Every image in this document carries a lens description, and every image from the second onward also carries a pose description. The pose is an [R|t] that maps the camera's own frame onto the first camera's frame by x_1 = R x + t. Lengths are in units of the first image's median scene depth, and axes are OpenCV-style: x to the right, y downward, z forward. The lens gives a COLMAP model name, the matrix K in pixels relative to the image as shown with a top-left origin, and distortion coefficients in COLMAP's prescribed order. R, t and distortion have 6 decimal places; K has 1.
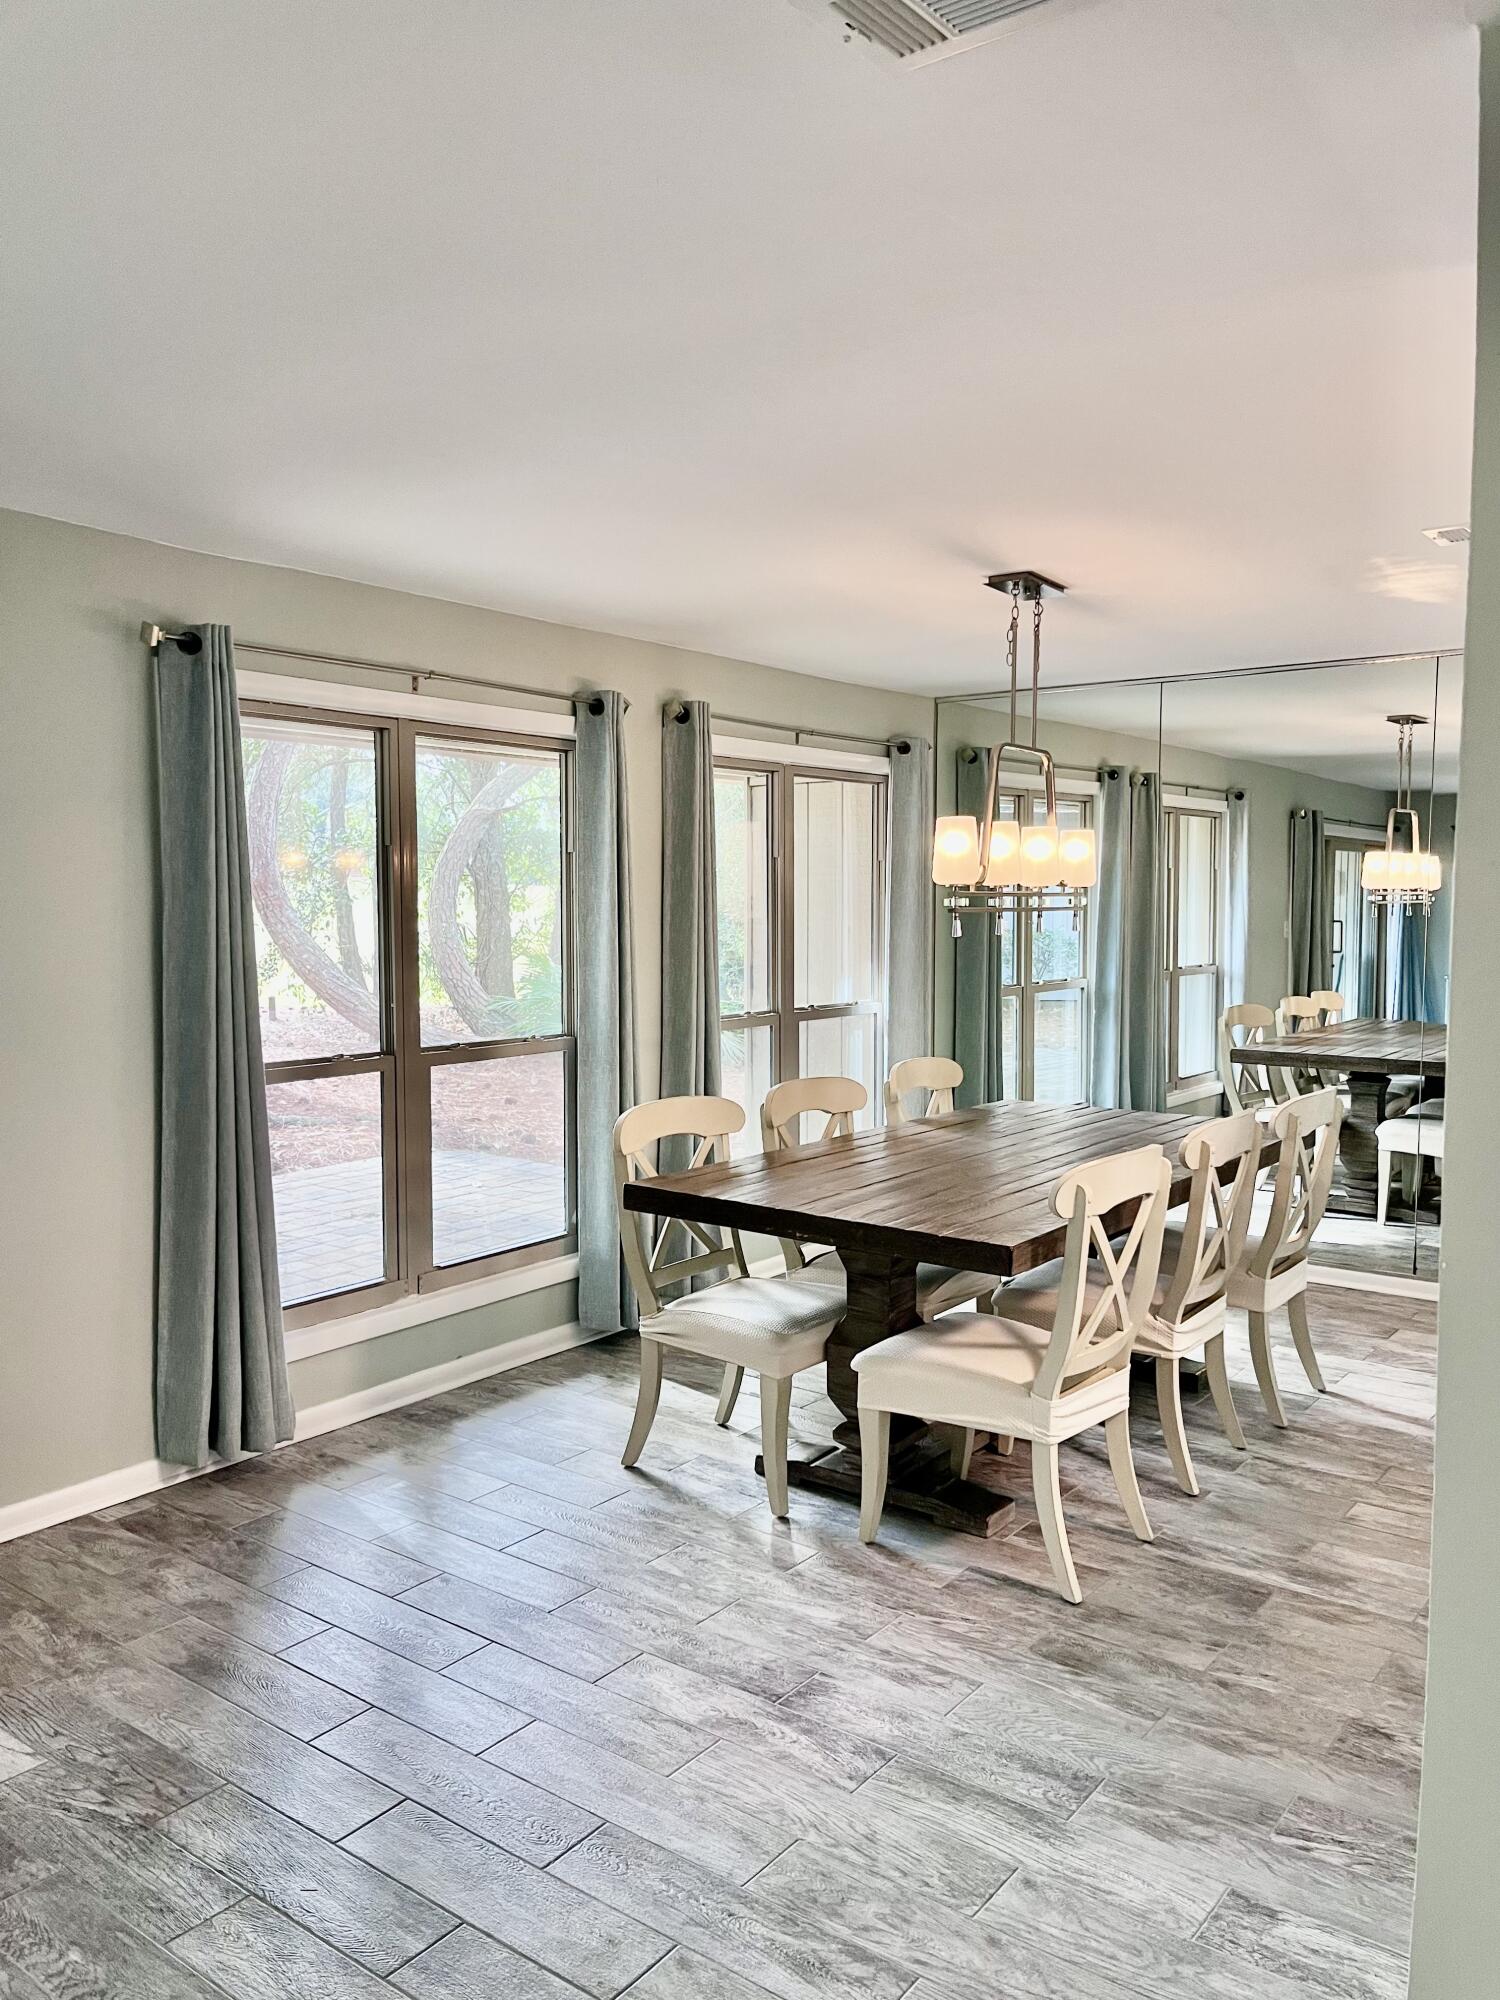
lens RADIAL K [[1491.9, 0, 768.0], [0, 1491.9, 999.9], [0, 0, 1]] dist [0.086192, -0.126905]
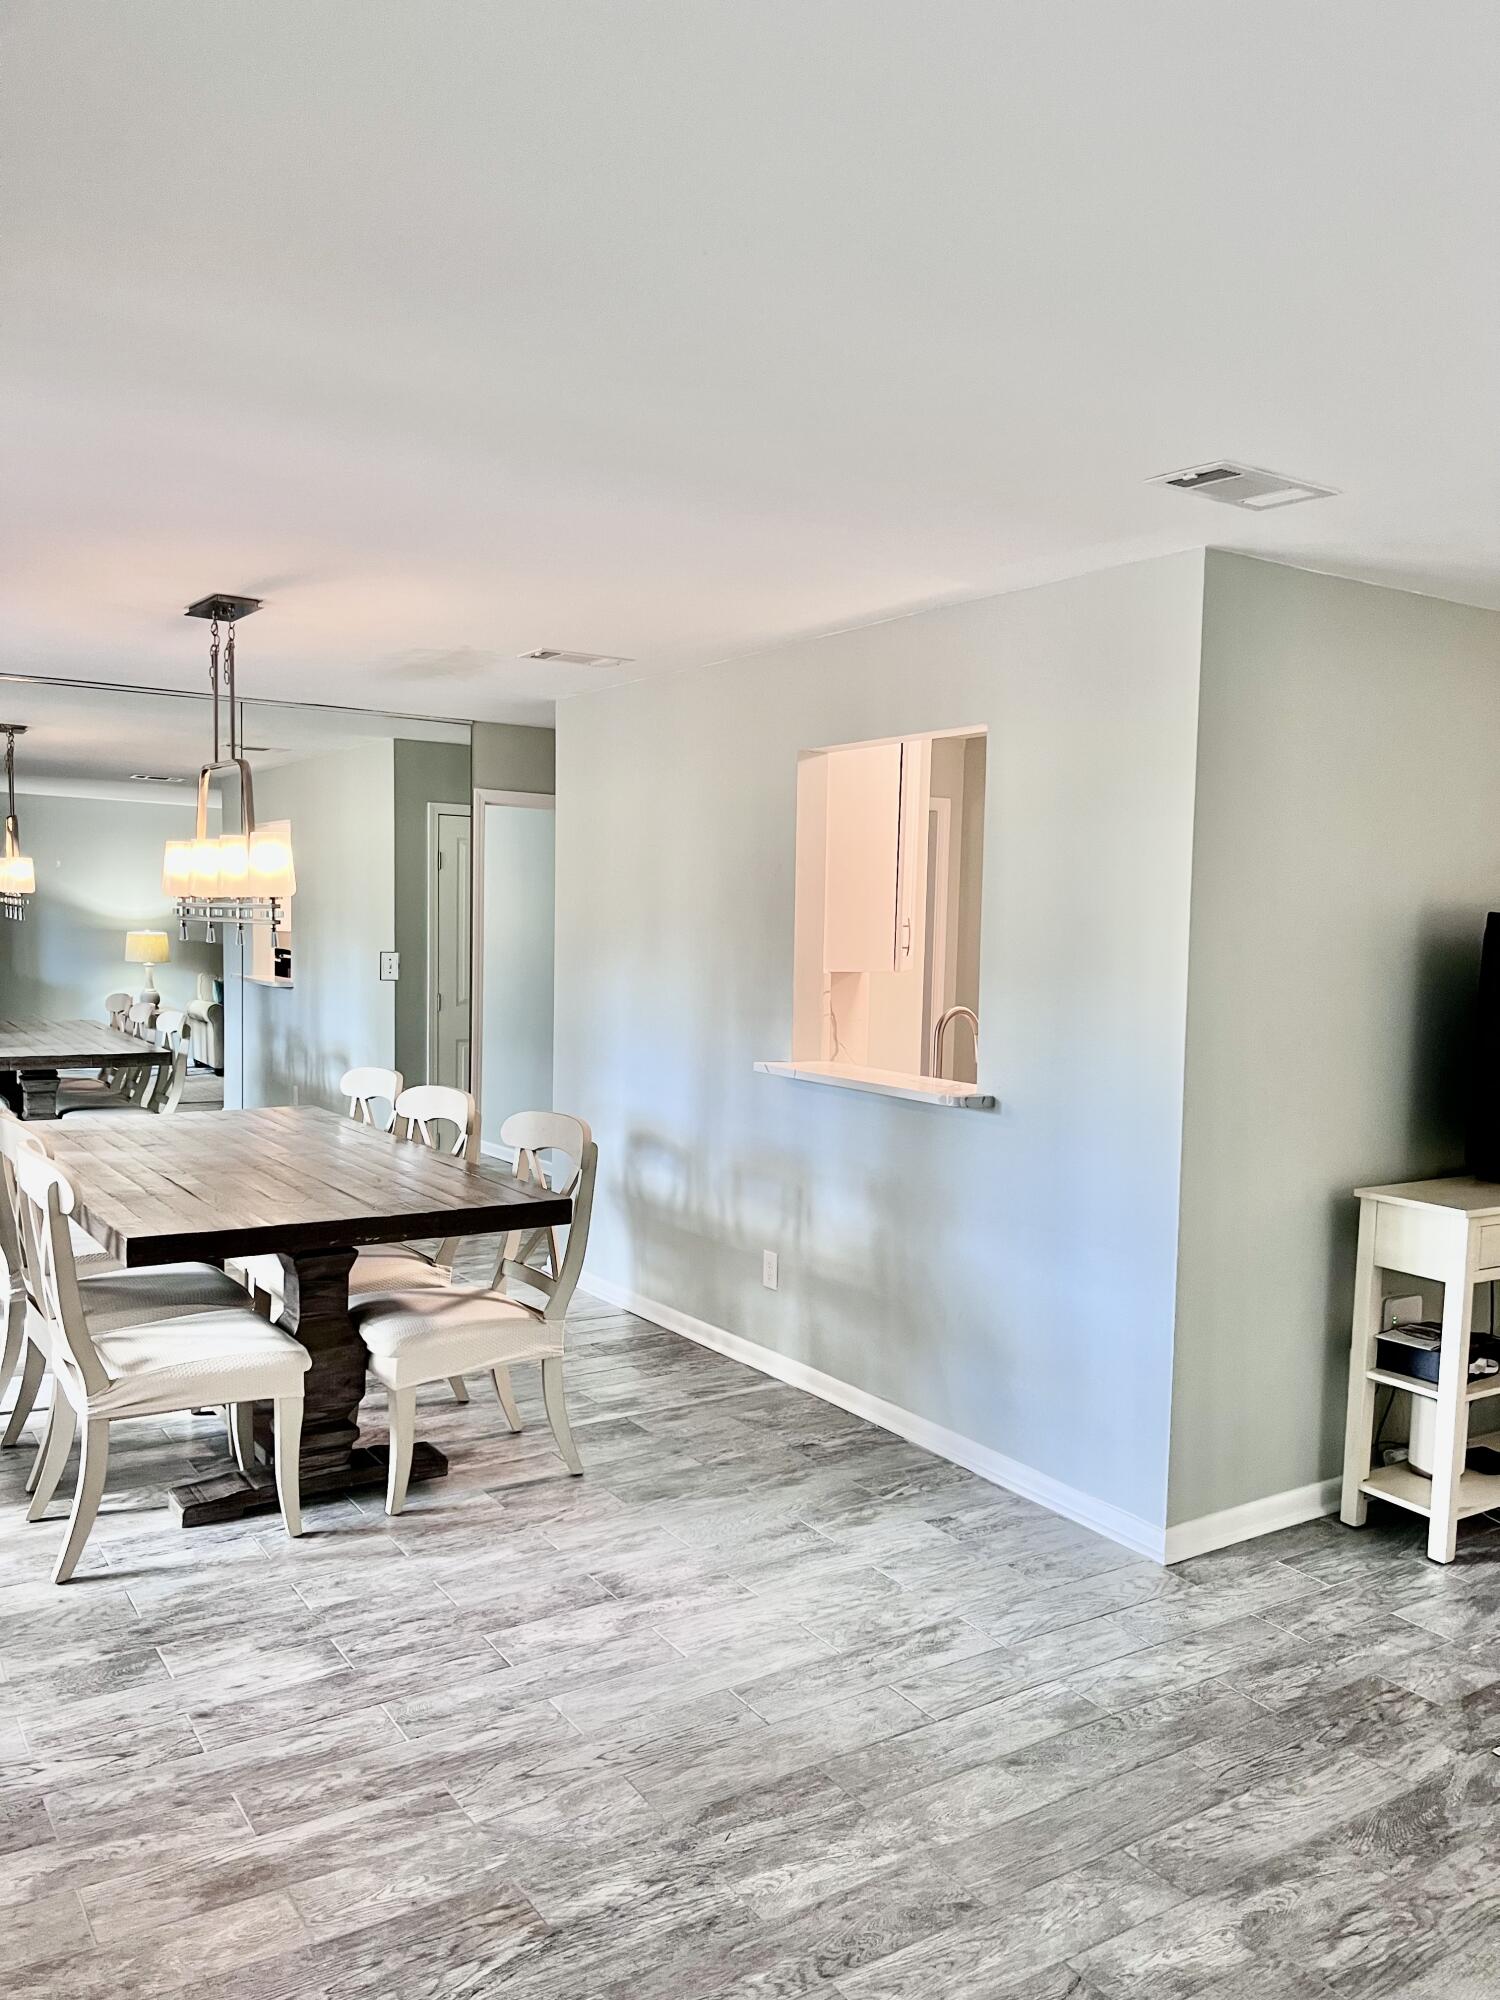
lens RADIAL K [[1498.8, 0, 745.4], [0, 1498.8, 1033.1], [0, 0, 1]] dist [0.059290, -0.087148]
pose [[0.337670, -0.063344, 0.939131, -0.925581], [0.037000, 0.997855, 0.054002, -0.033329], [-0.940537, 0.016513, 0.339290, 0.439011]]
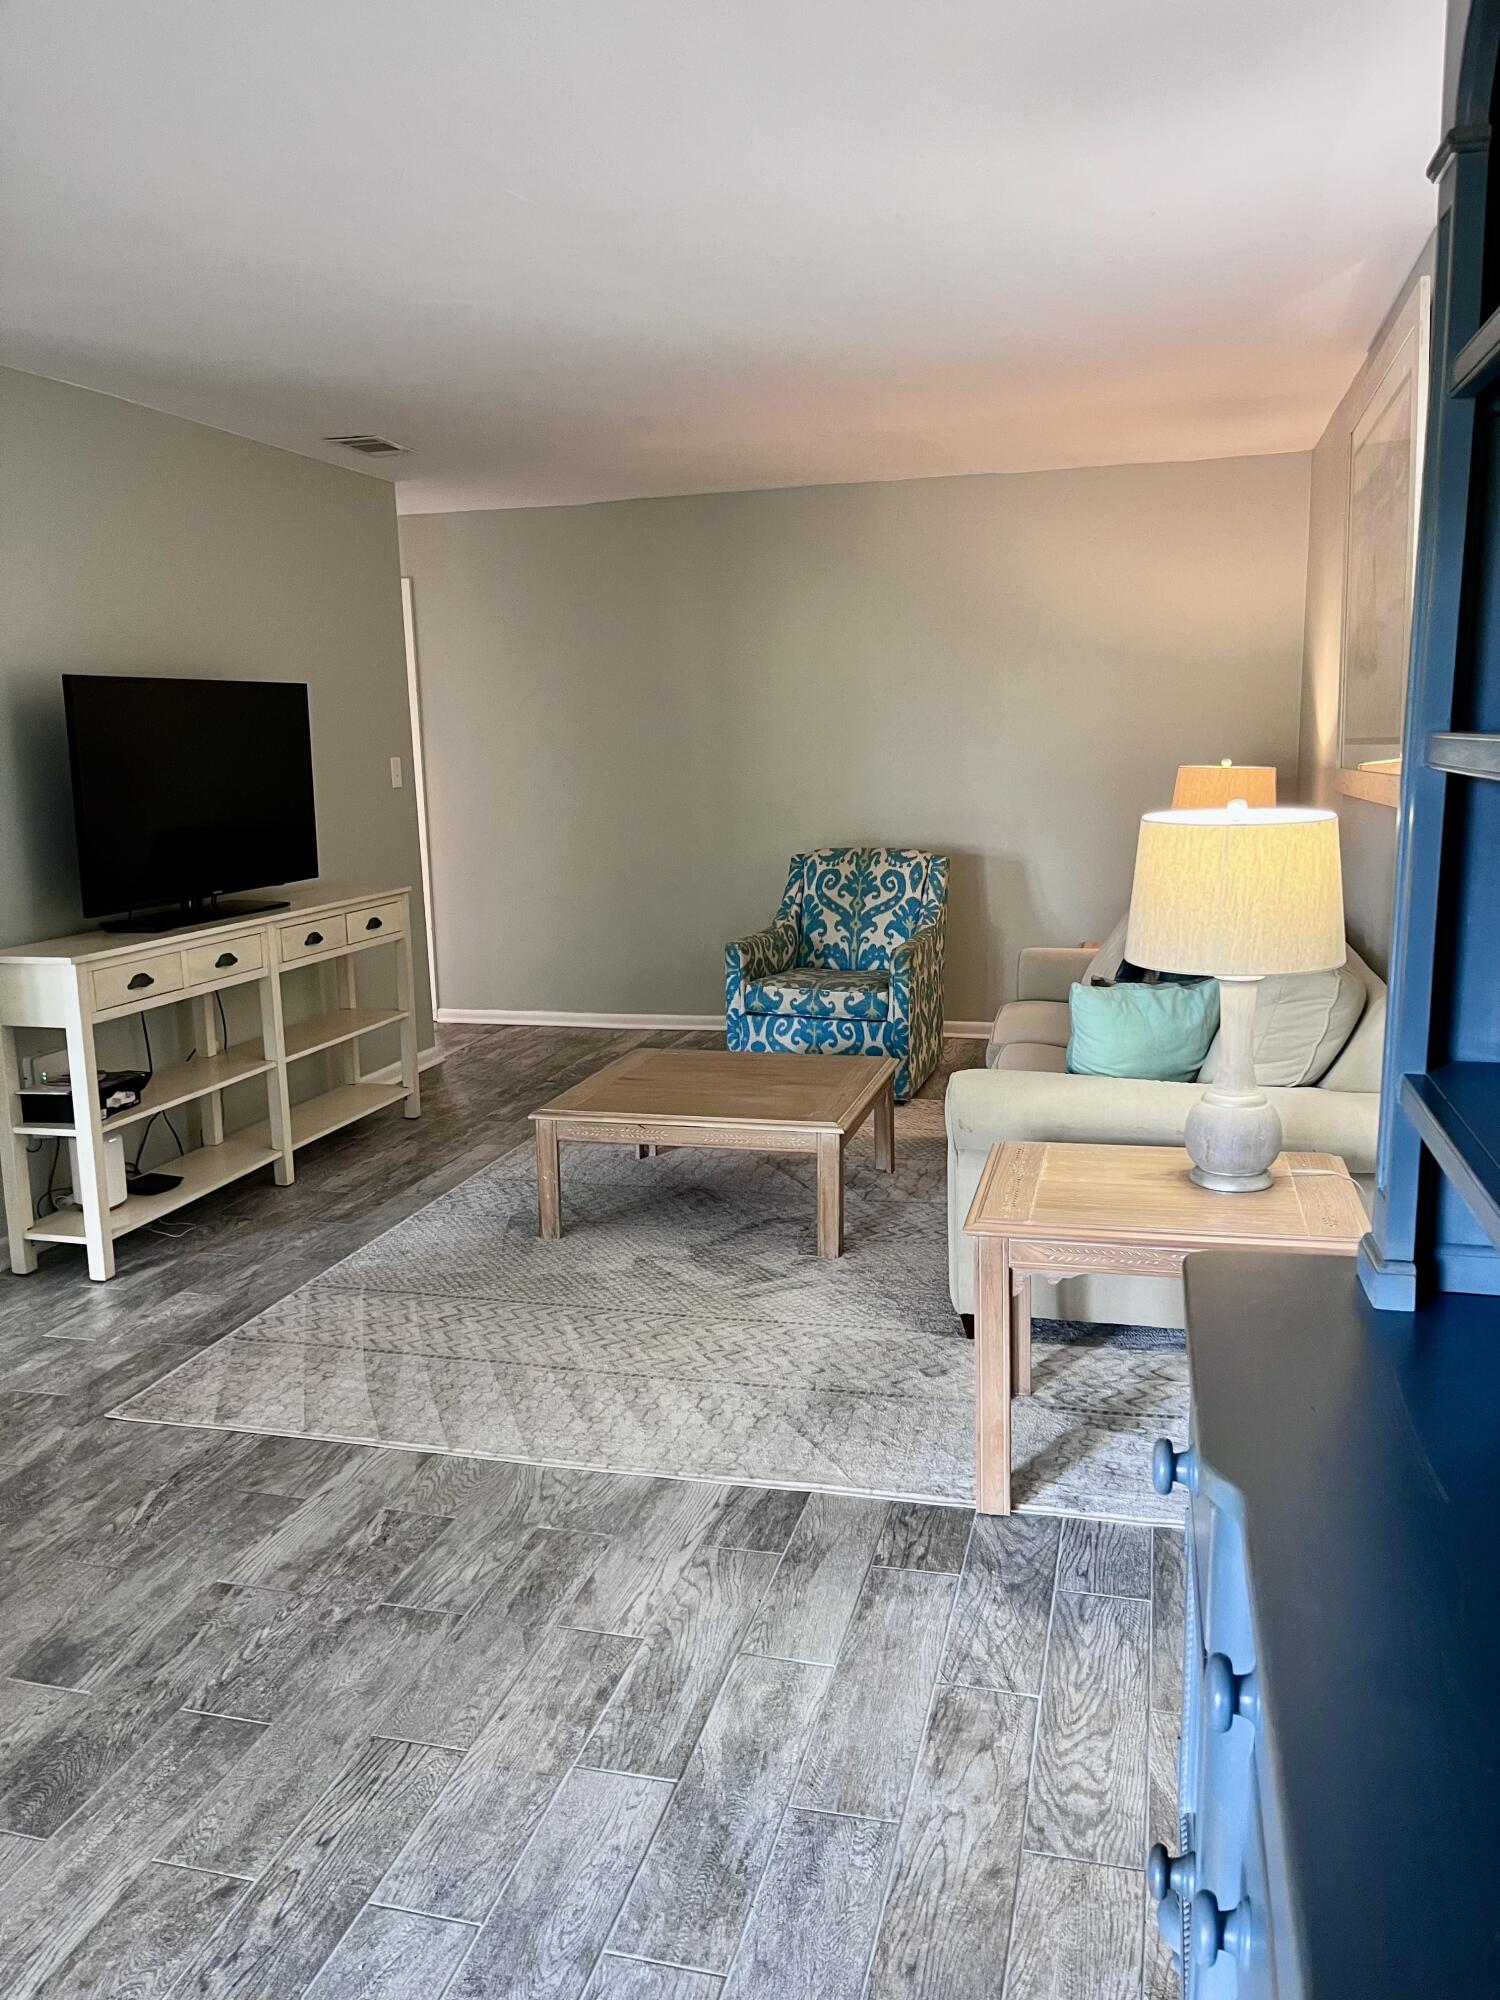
lens RADIAL K [[1498.8, 0, 745.4], [0, 1498.8, 1033.1], [0, 0, 1]] dist [0.059290, -0.087148]
pose [[-0.371989, -0.168362, 0.912841, -0.997910], [0.092834, 0.971735, 0.217055, 0.025590], [-0.923583, 0.165485, -0.345845, 0.251693]]
